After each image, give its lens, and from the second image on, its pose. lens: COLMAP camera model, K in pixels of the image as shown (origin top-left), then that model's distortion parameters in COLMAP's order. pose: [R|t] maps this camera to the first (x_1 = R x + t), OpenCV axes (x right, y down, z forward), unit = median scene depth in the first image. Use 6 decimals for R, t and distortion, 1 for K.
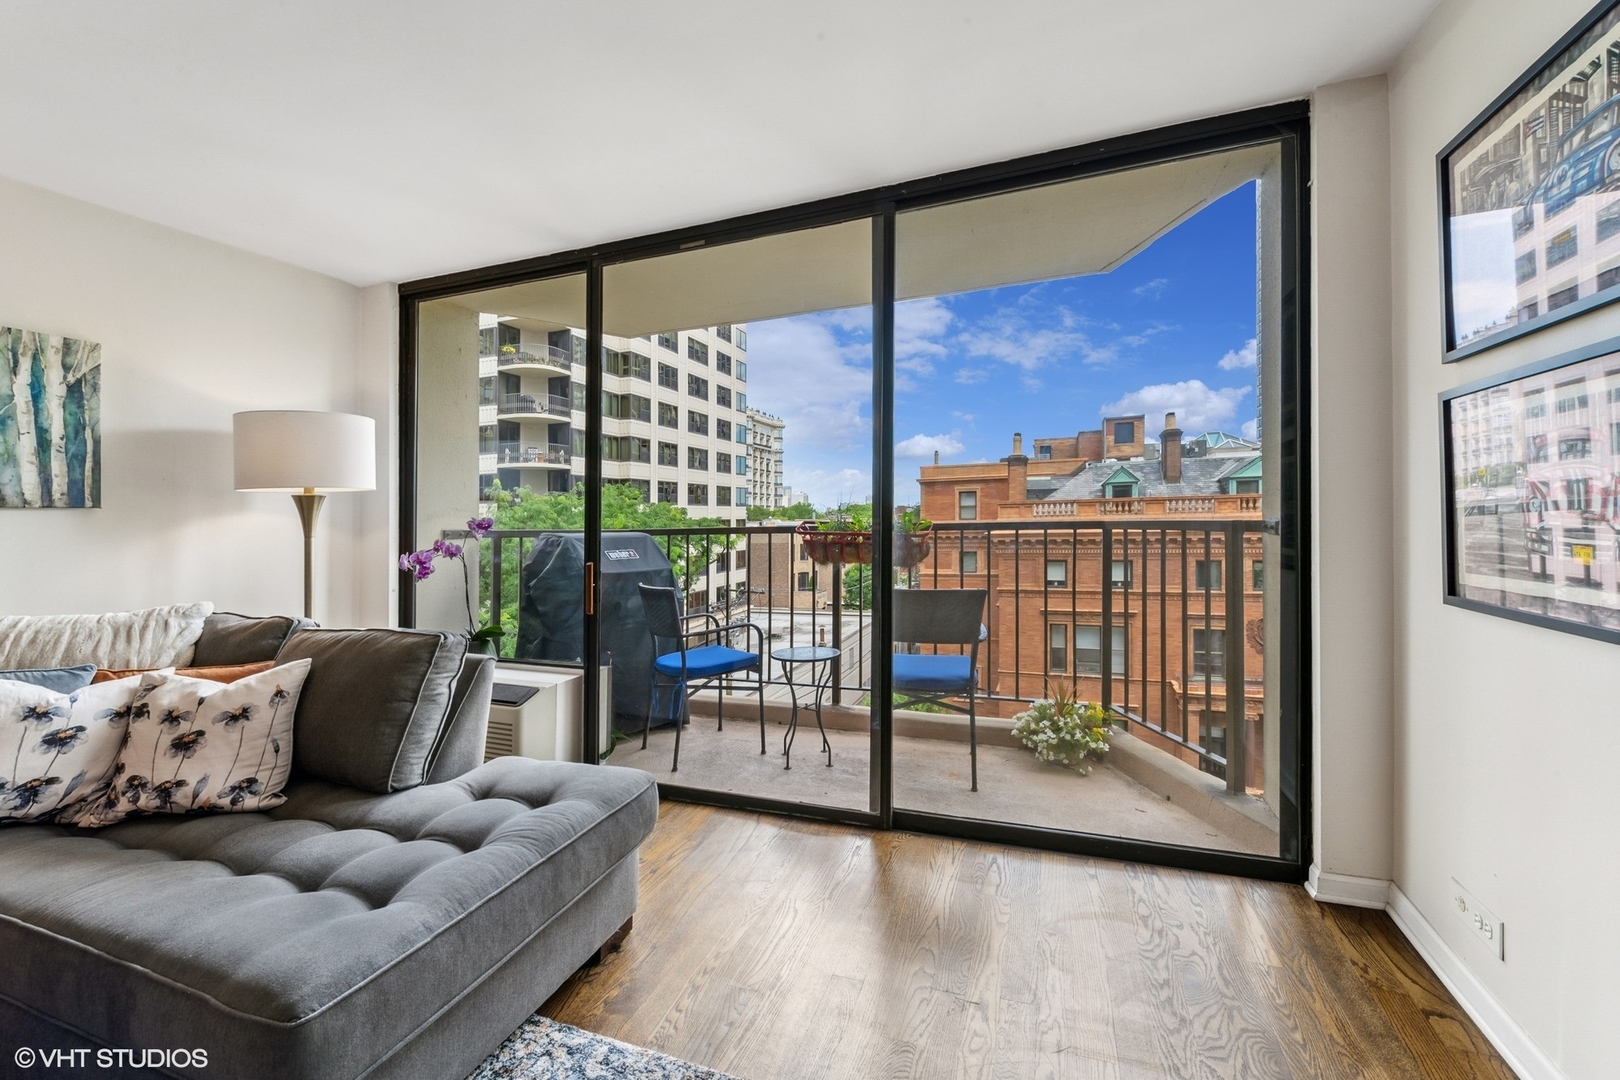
lens RADIAL K [[656.5, 0, 814.7], [0, 656.5, 530.8], [0, 0, 1]] dist [0.002719, -0.003403]
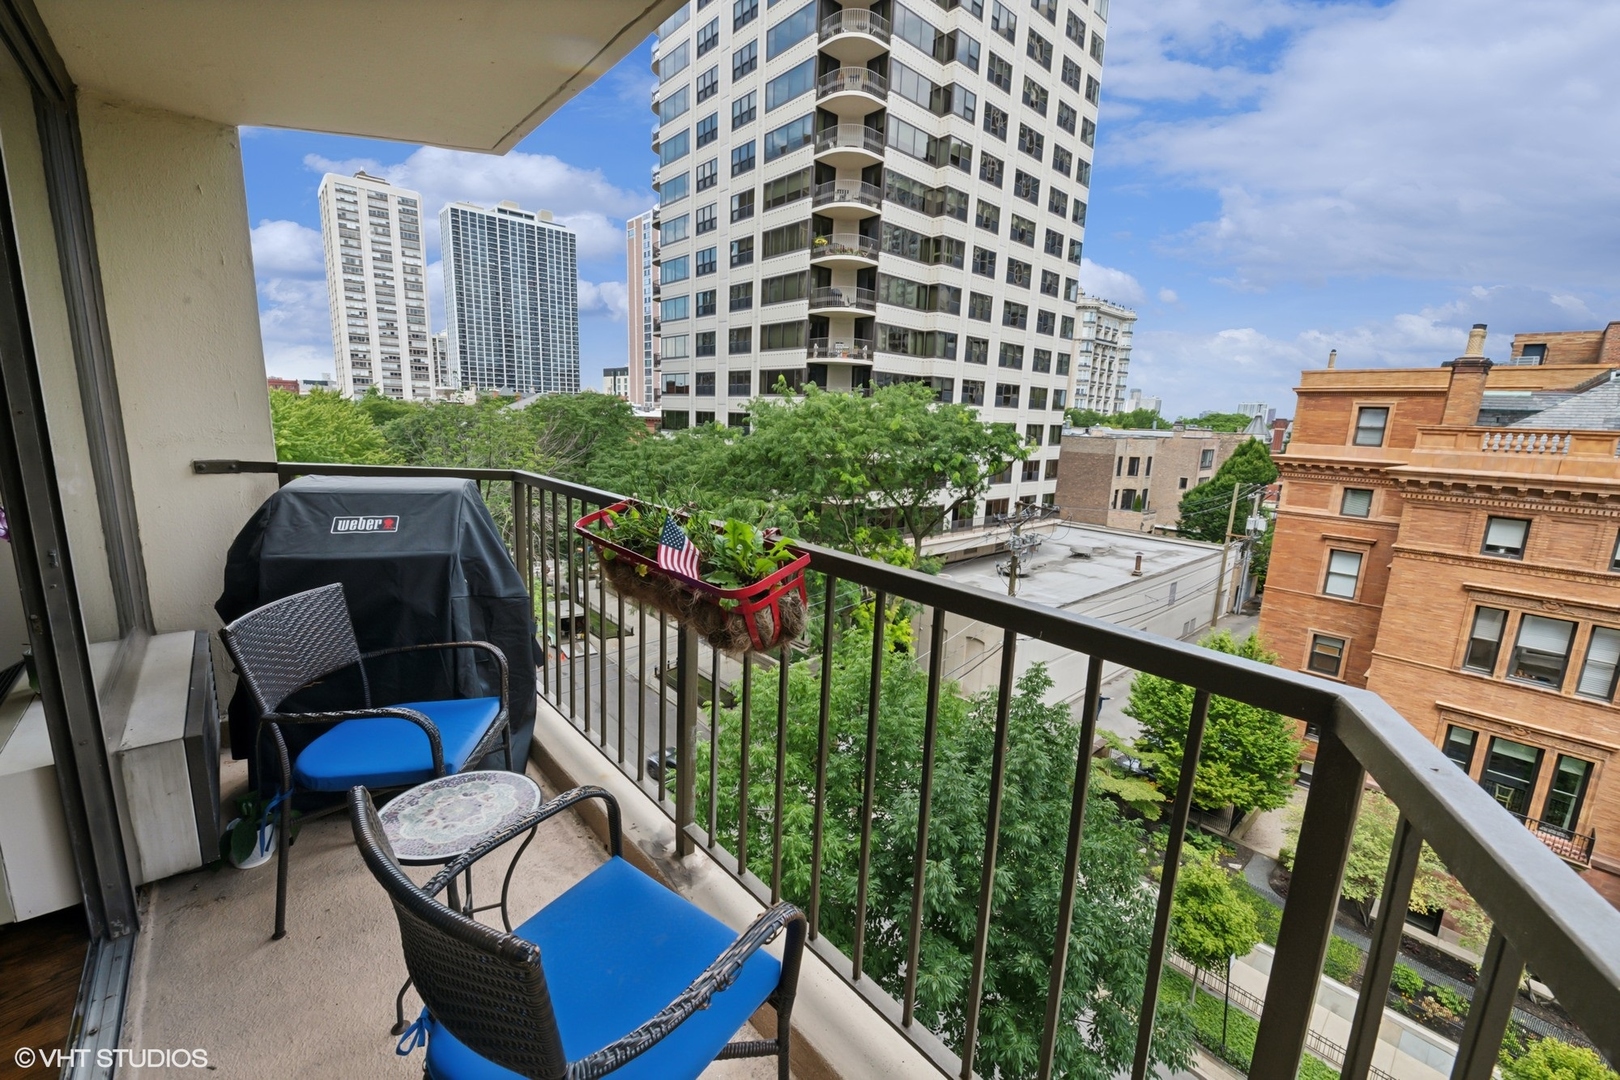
lens RADIAL K [[656.5, 0, 820.5], [0, 656.5, 535.7], [0, 0, 1]] dist [0.002719, -0.003403]
pose [[0.885468, 0.134939, -0.444677, 0.035805], [-0.062354, 0.982759, 0.174060, -0.009003], [0.460498, -0.126397, 0.878616, 0.061393]]
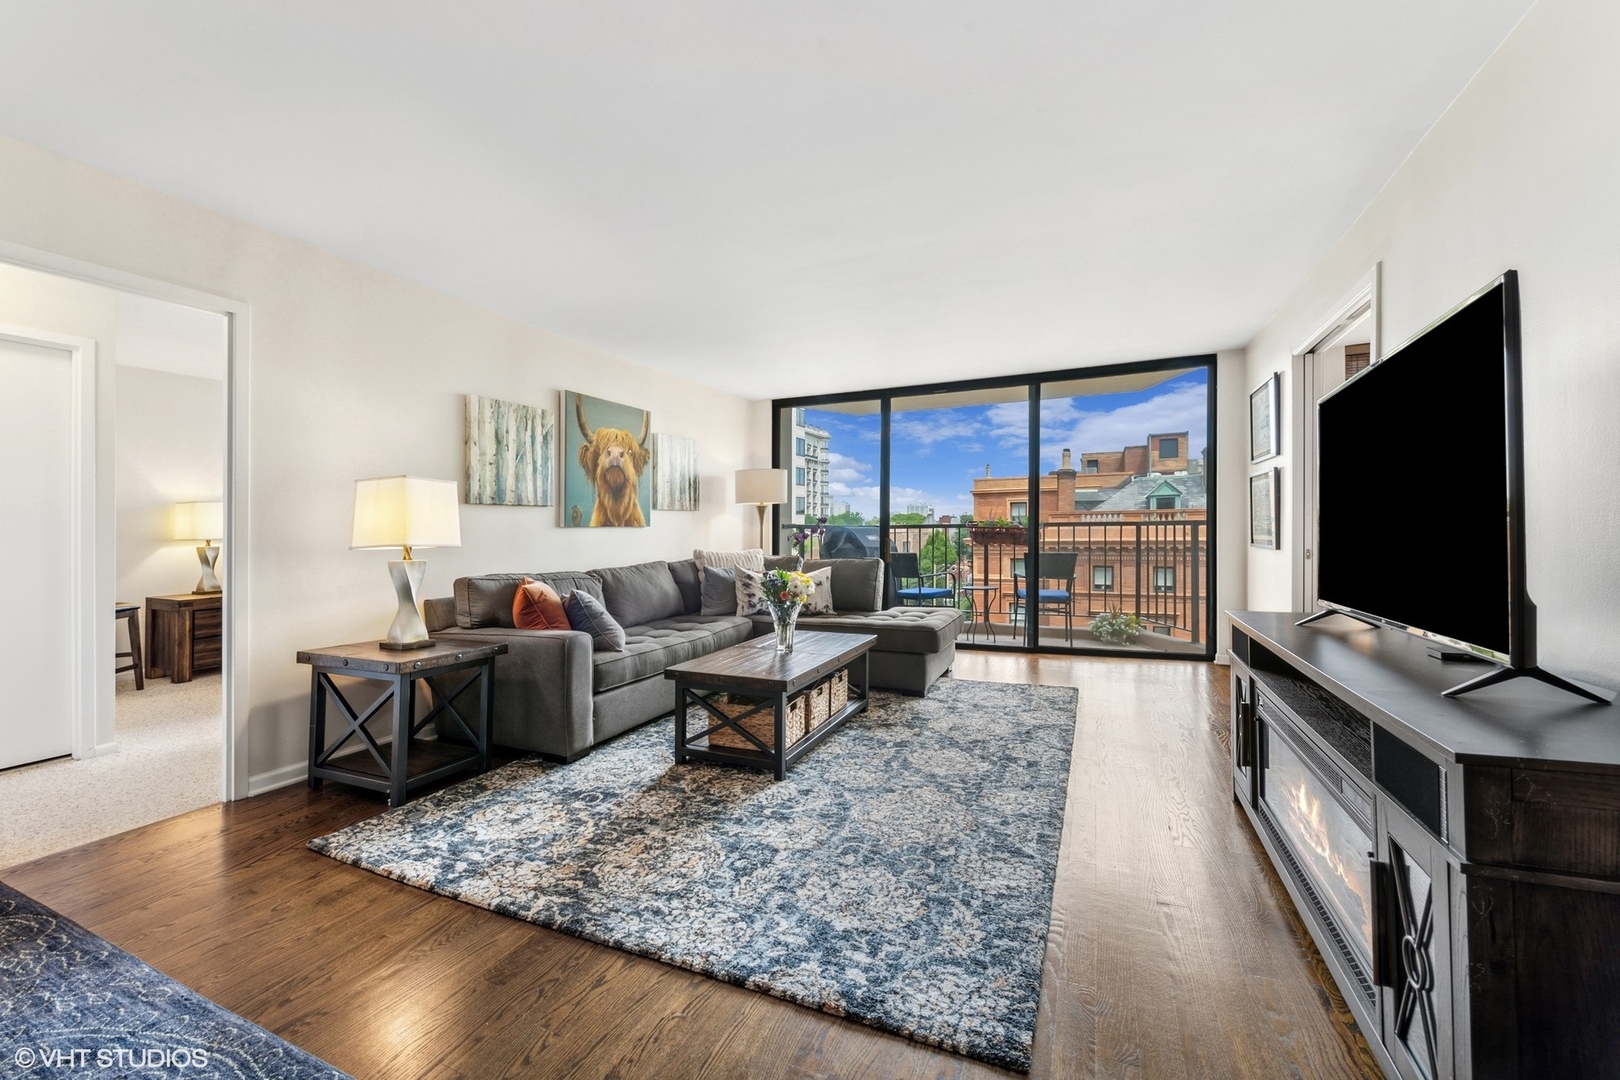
lens RADIAL K [[656.5, 0, 827.1], [0, 656.5, 534.8], [0, 0, 1]] dist [0.002719, -0.003403]
pose [[0.999029, 0.012616, -0.042224, -0.019940], [-0.012977, 0.999881, -0.008282, 0.003298], [0.042114, 0.008822, 0.999074, -0.049324]]
